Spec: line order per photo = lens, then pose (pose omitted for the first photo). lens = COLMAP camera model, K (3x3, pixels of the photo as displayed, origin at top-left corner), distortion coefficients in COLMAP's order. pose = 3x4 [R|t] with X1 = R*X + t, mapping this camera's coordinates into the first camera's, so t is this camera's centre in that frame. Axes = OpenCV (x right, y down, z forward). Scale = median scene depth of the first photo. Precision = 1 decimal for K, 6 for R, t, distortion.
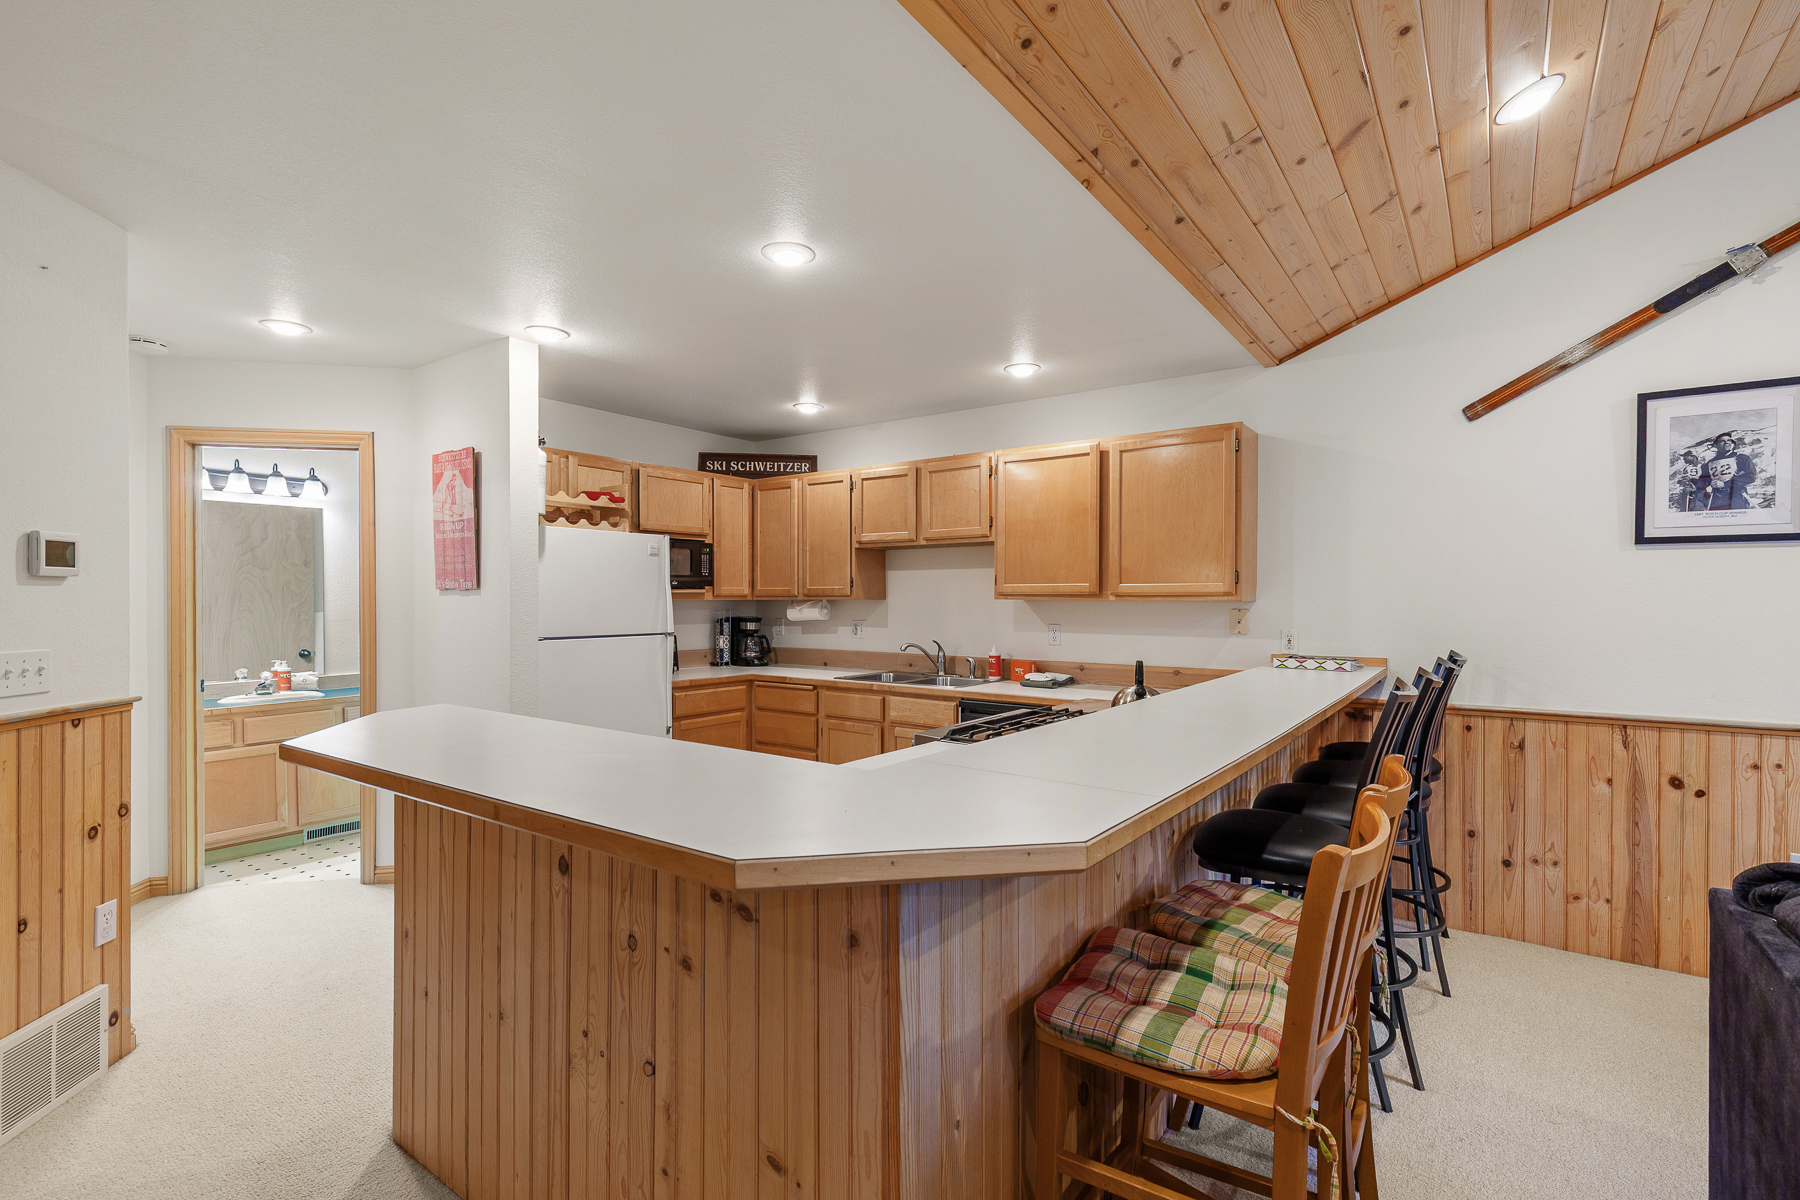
lens RADIAL K [[829.9, 0, 906.4], [0, 829.9, 607.6], [0, 0, 1]] dist [-0.000511, -0.002811]
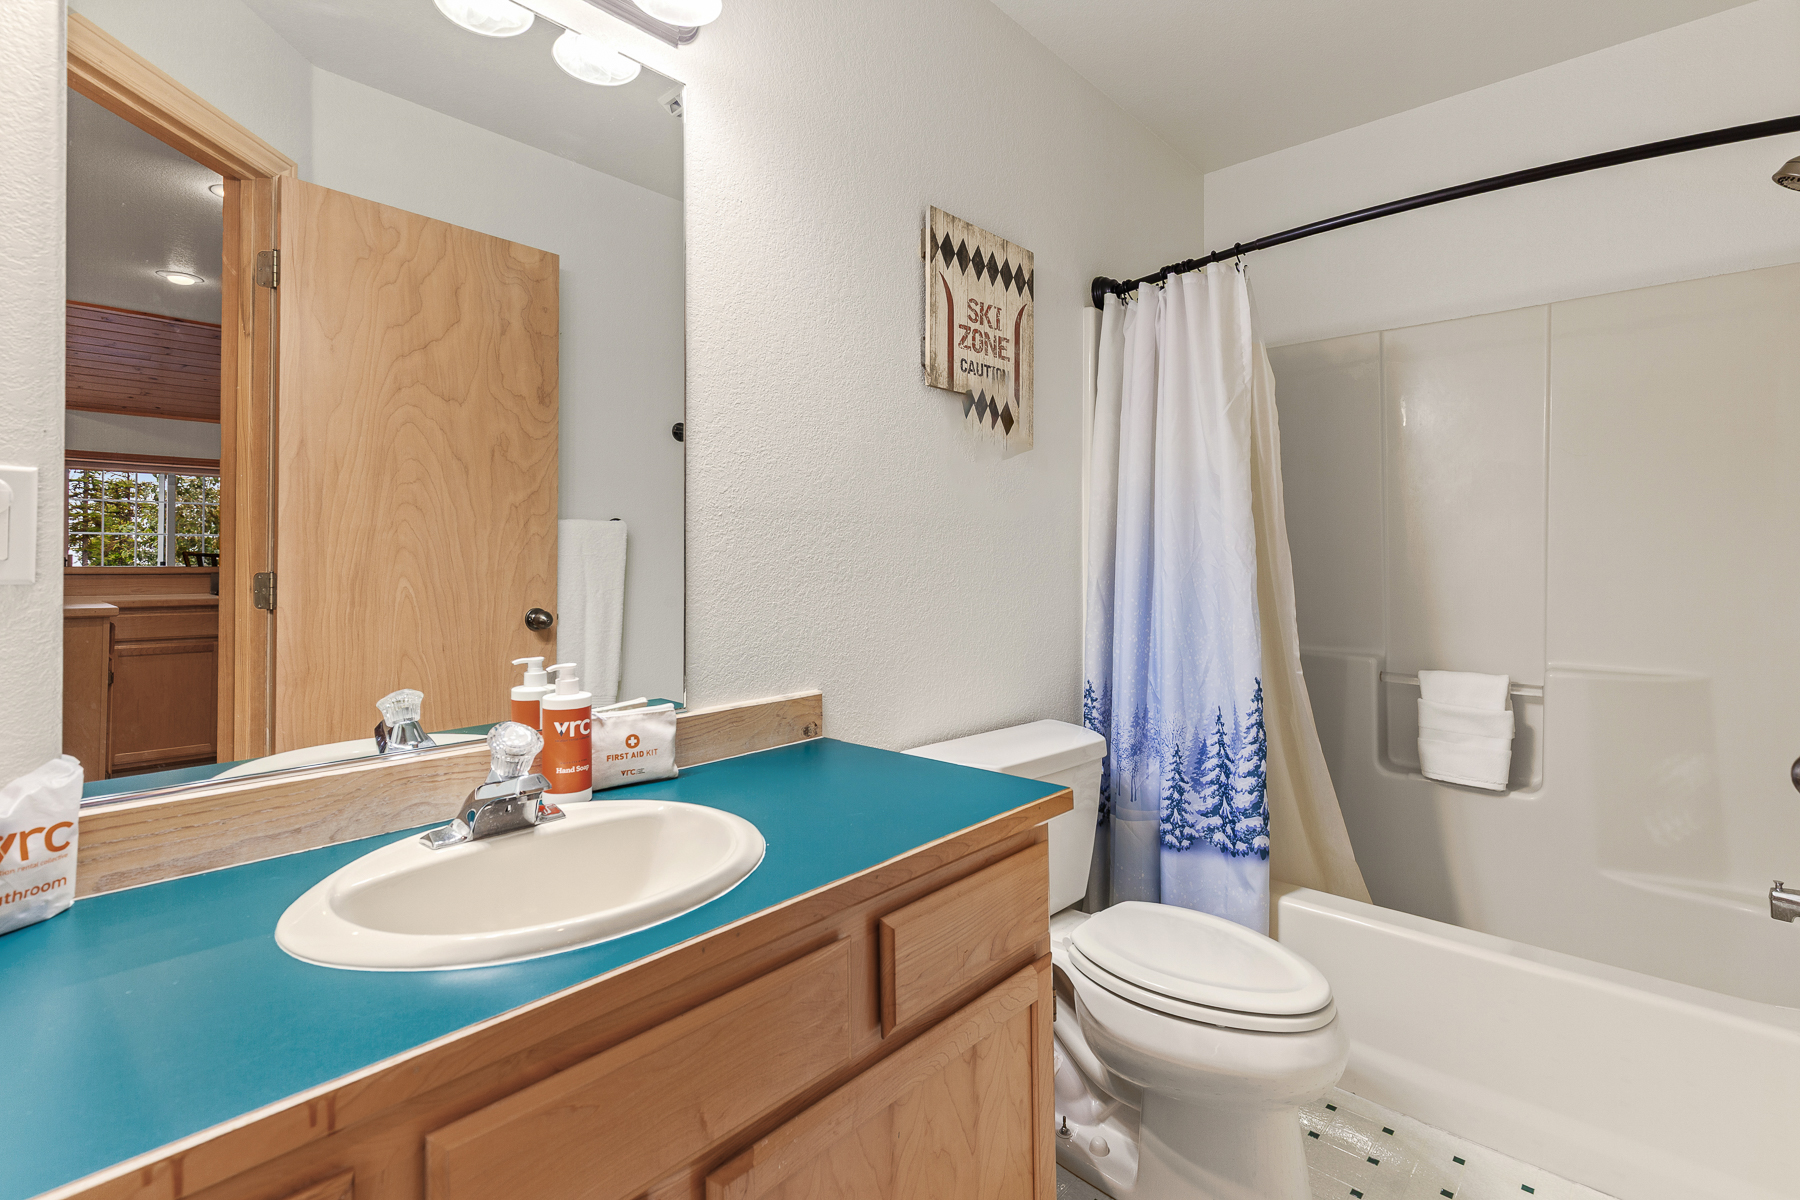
lens RADIAL K [[829.9, 0, 892.6], [0, 829.9, 549.5], [0, 0, 1]] dist [-0.000511, -0.002811]
pose [[0.991826, 0.002096, -0.127583, -0.523671], [-0.004210, 0.999858, -0.016308, 0.028839], [0.127530, 0.016712, 0.991694, 0.646447]]
